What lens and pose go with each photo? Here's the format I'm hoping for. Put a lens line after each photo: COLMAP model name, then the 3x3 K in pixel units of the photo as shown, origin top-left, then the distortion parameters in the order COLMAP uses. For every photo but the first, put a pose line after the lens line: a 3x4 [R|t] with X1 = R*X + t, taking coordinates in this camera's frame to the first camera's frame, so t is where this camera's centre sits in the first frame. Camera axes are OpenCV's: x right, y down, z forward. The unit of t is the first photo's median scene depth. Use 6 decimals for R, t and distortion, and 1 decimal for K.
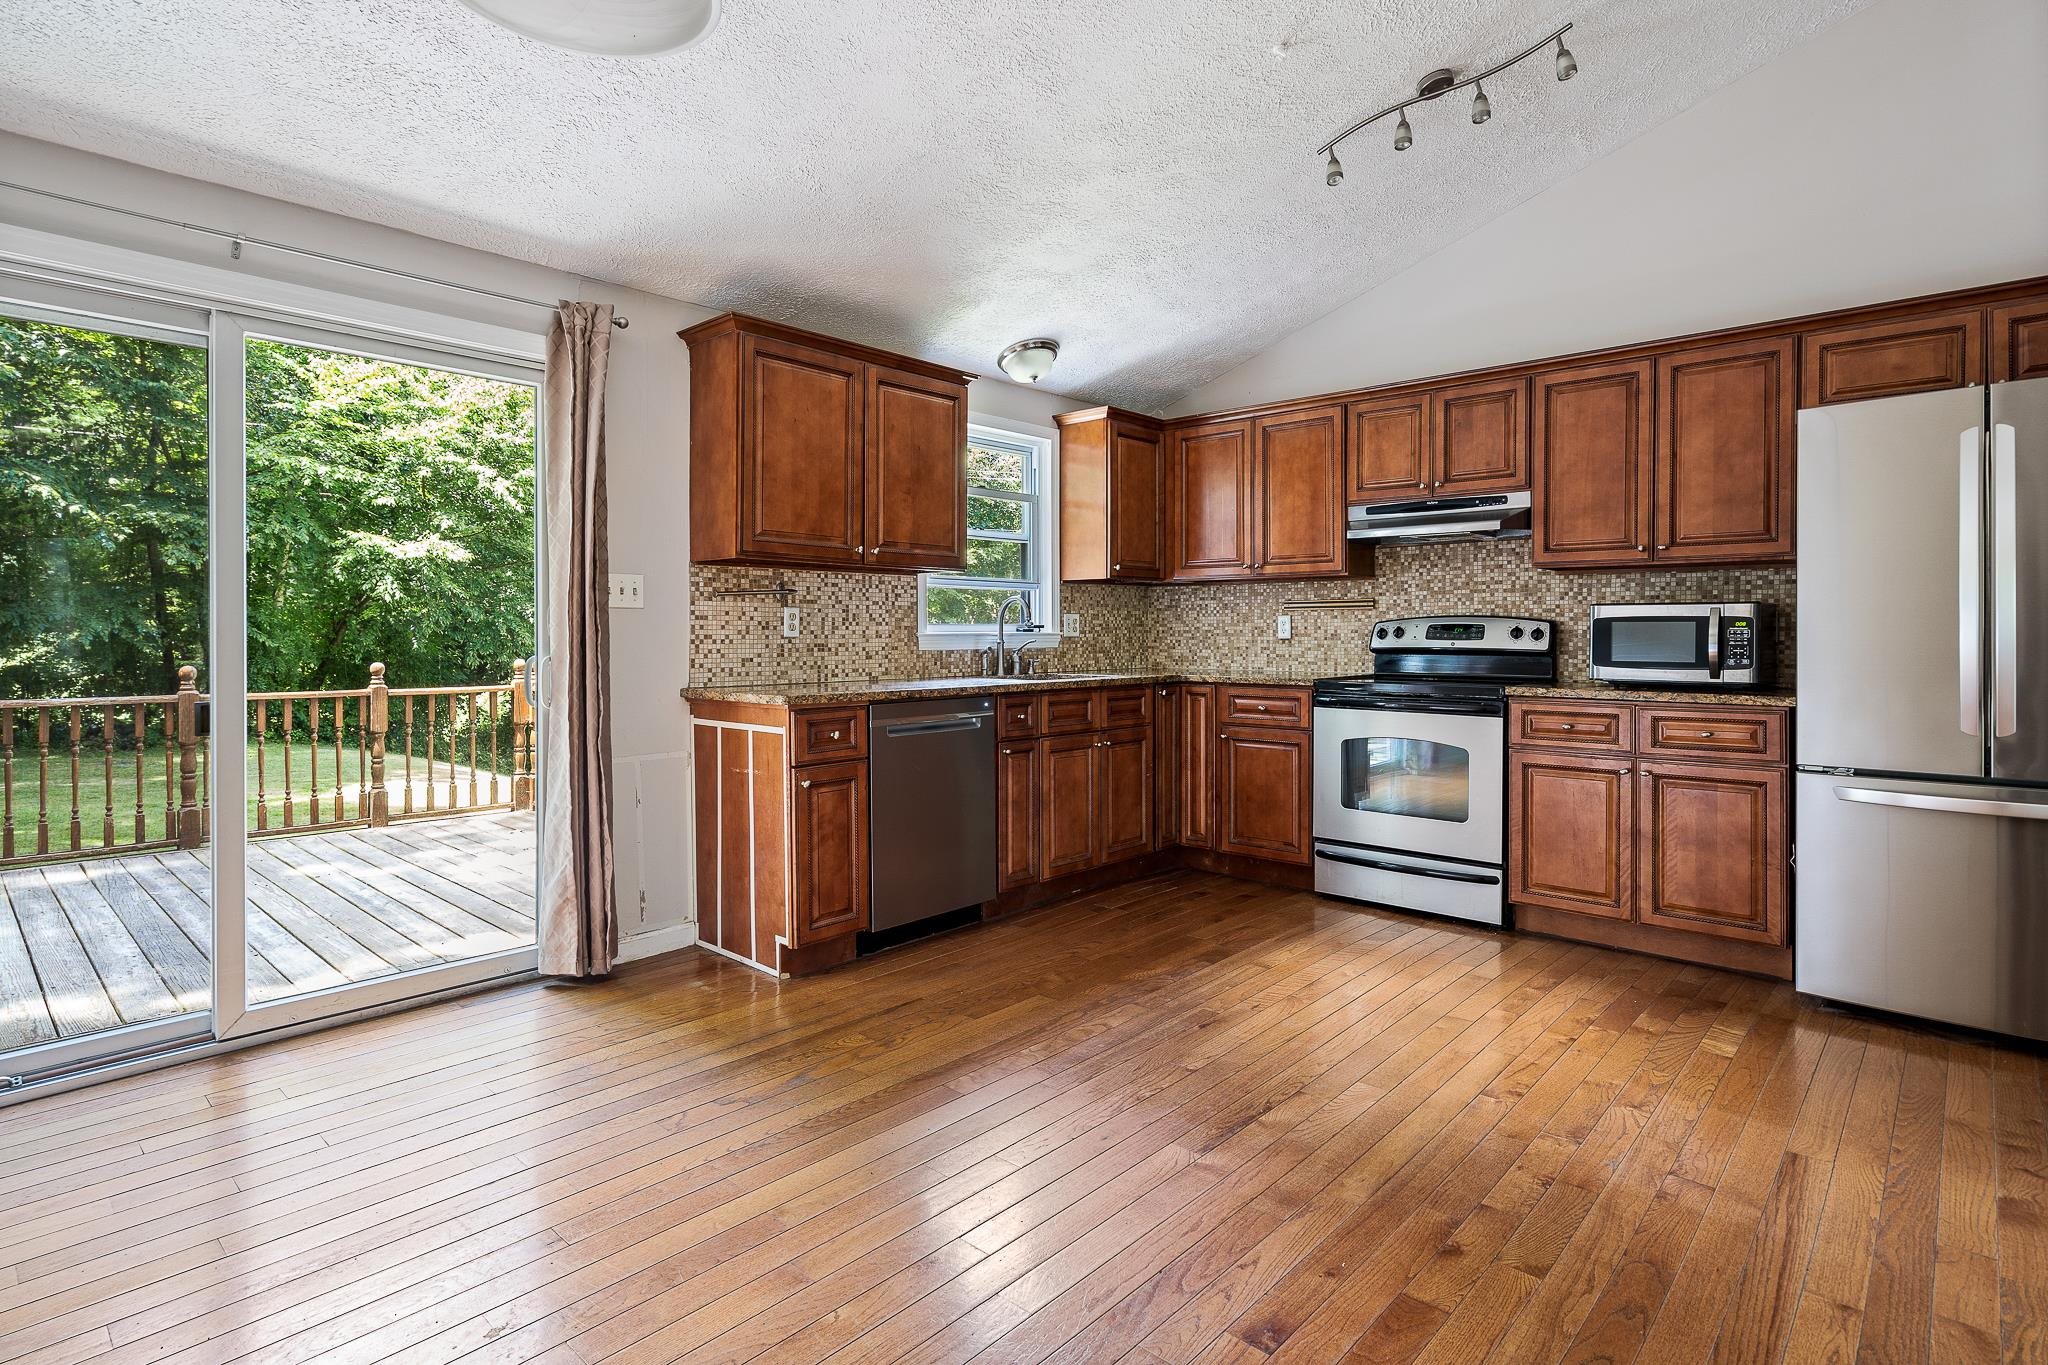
lens RADIAL K [[1049.1, 0, 1021.3], [0, 1049.1, 636.0], [0, 0, 1]] dist [0.002988, 0.001411]
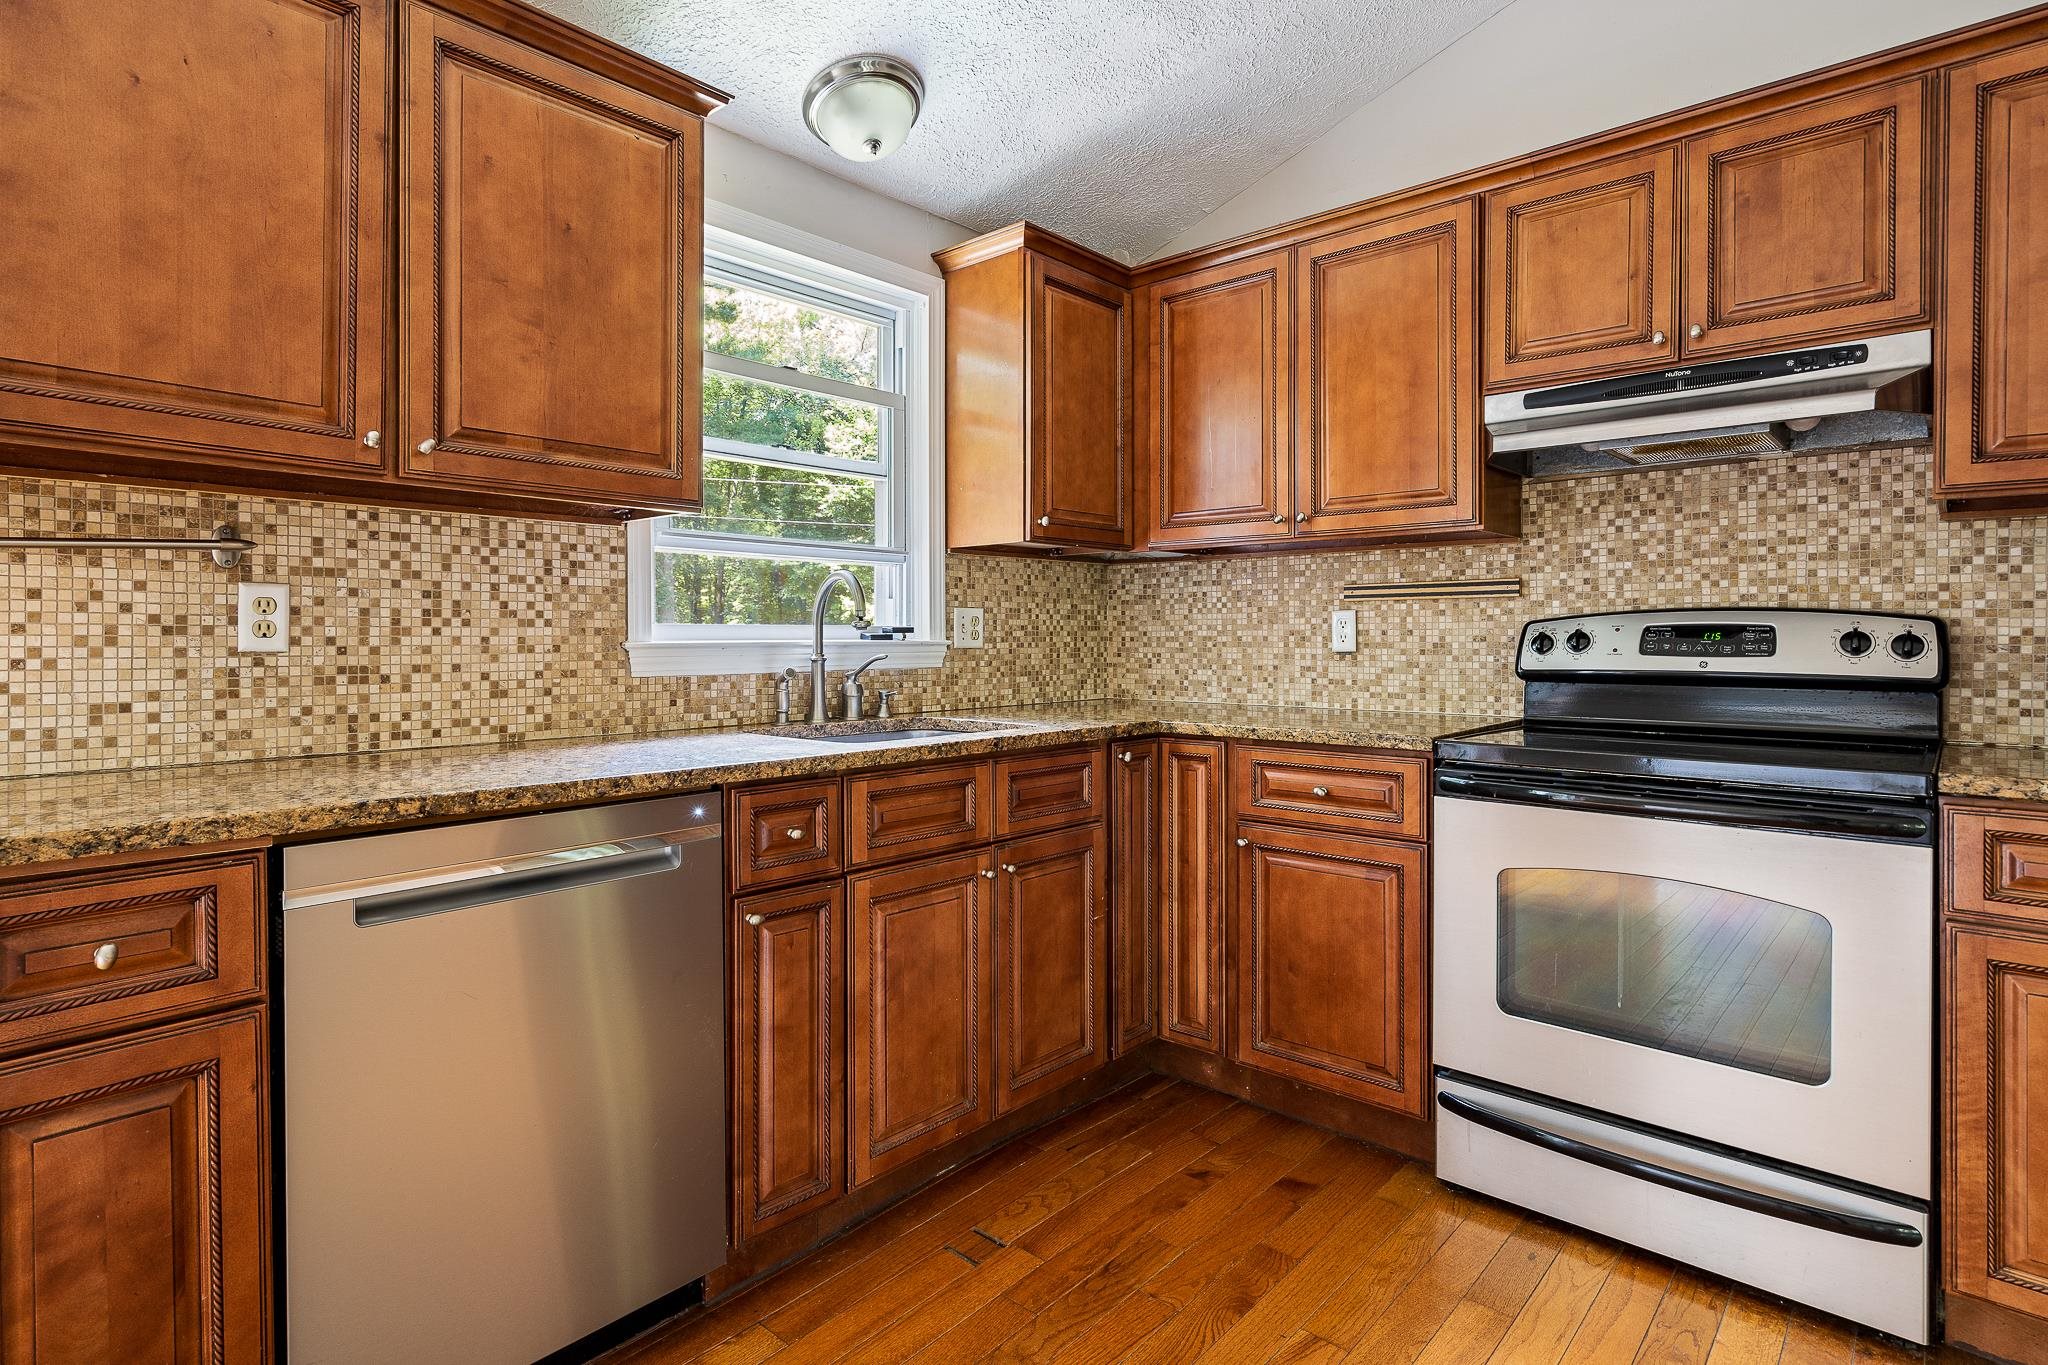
lens RADIAL K [[1046.7, 0, 1014.1], [0, 1046.7, 641.0], [0, 0, 1]] dist [0.001401, 0.001089]
pose [[0.999969, 0.000315, 0.007829, 0.082662], [-0.000305, 0.999999, -0.001257, -0.002882], [-0.007829, 0.001255, 0.999969, 0.525134]]
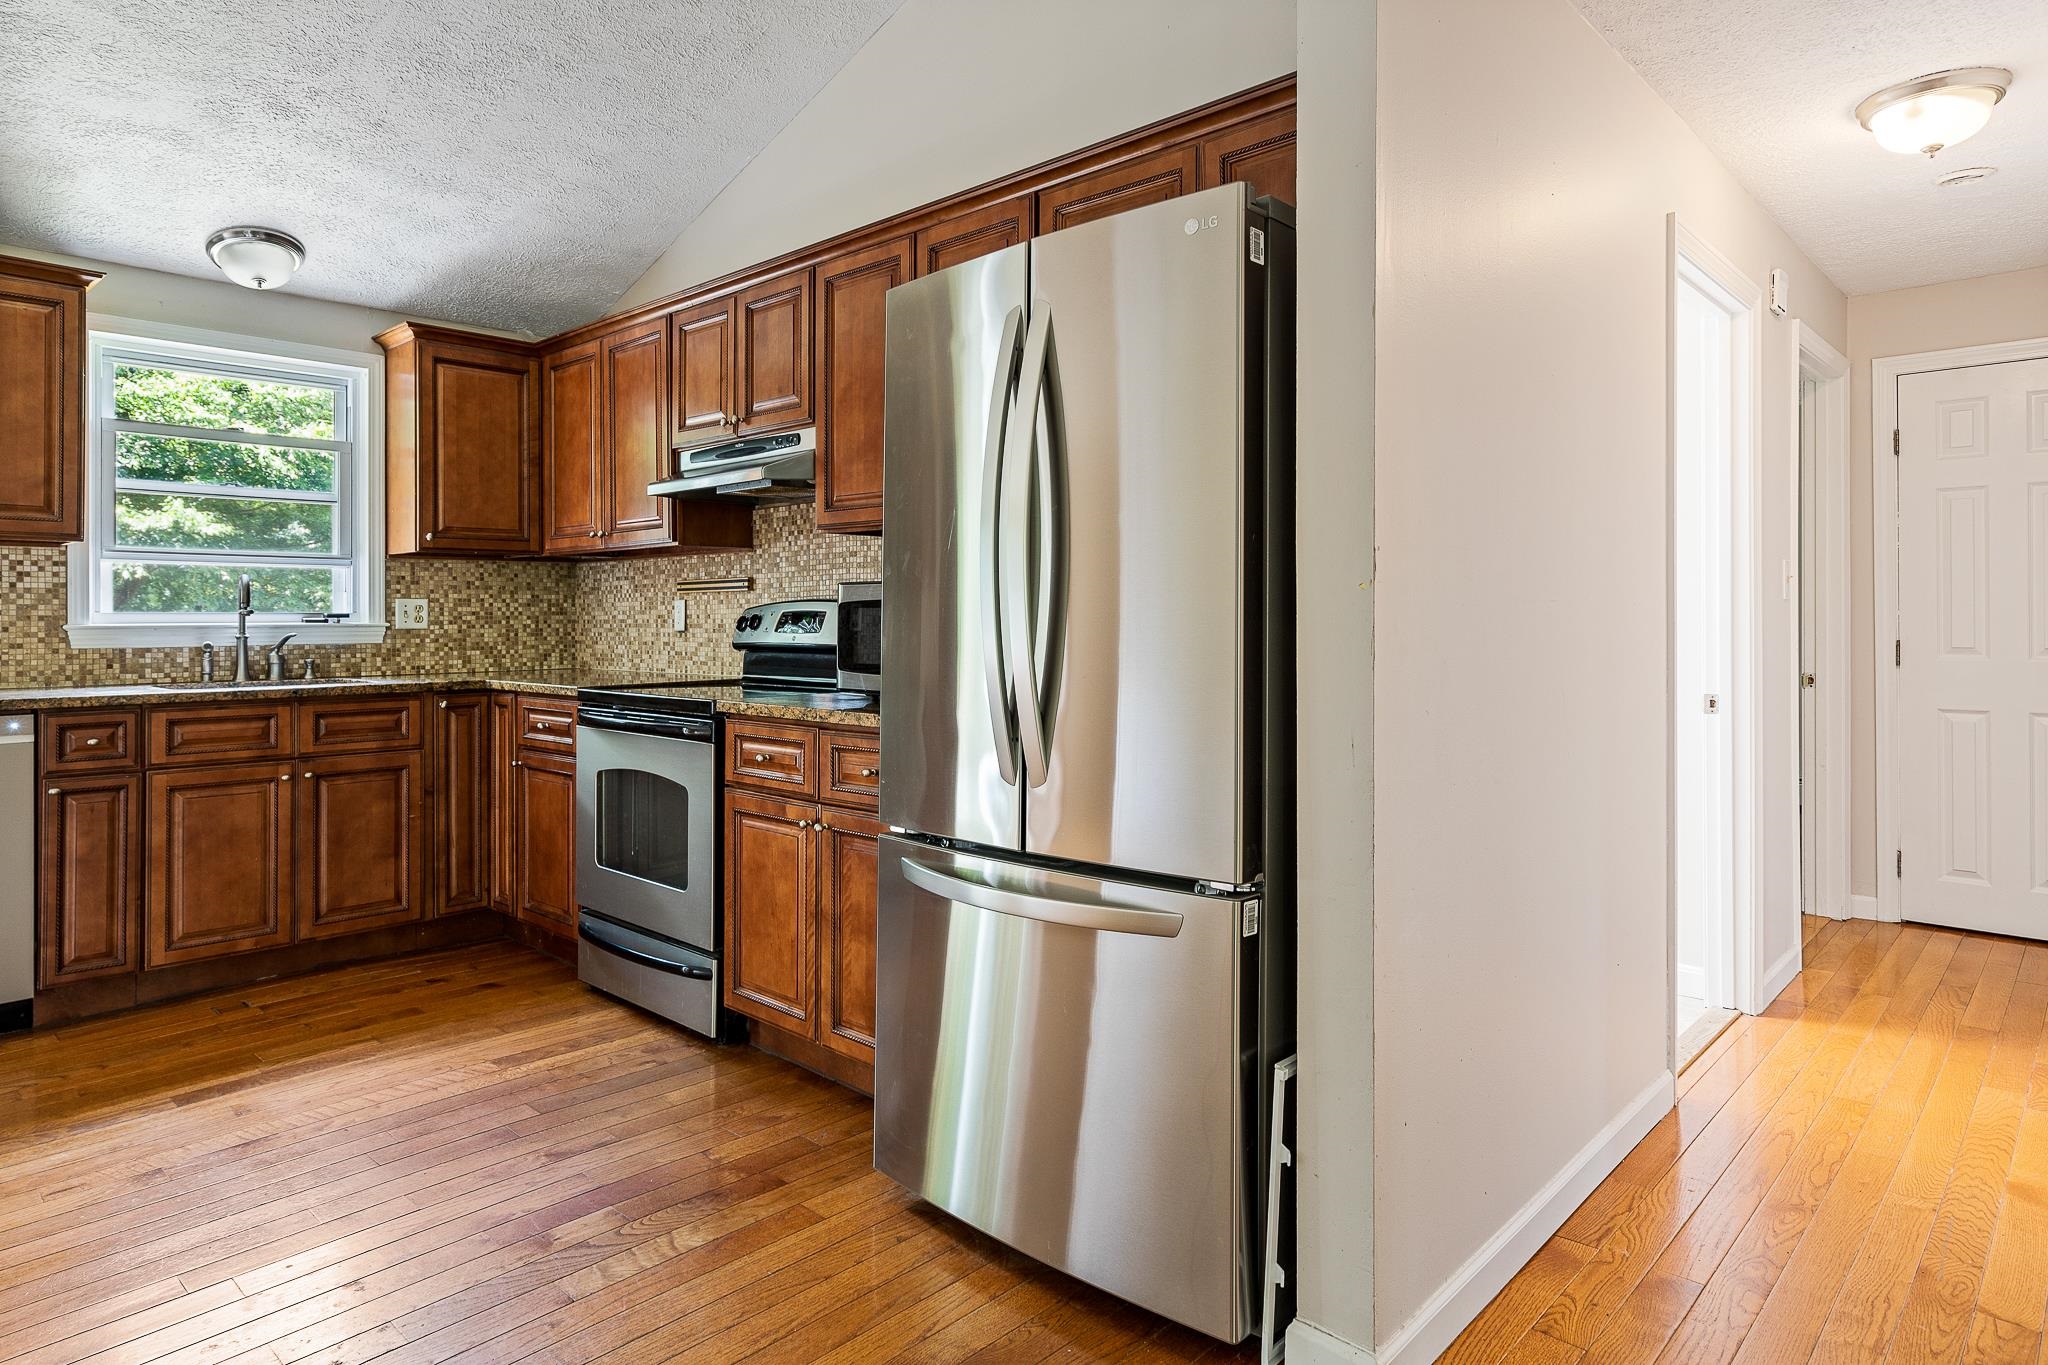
lens RADIAL K [[1179.0, 0, 1017.3], [0, 1179.0, 610.0], [0, 0, 1]] dist [0.001328, 0.001299]
pose [[0.999938, -0.002512, -0.010882, 0.599994], [0.002382, 0.999926, -0.011920, -0.002058], [0.010911, 0.011893, 0.999870, 0.185318]]
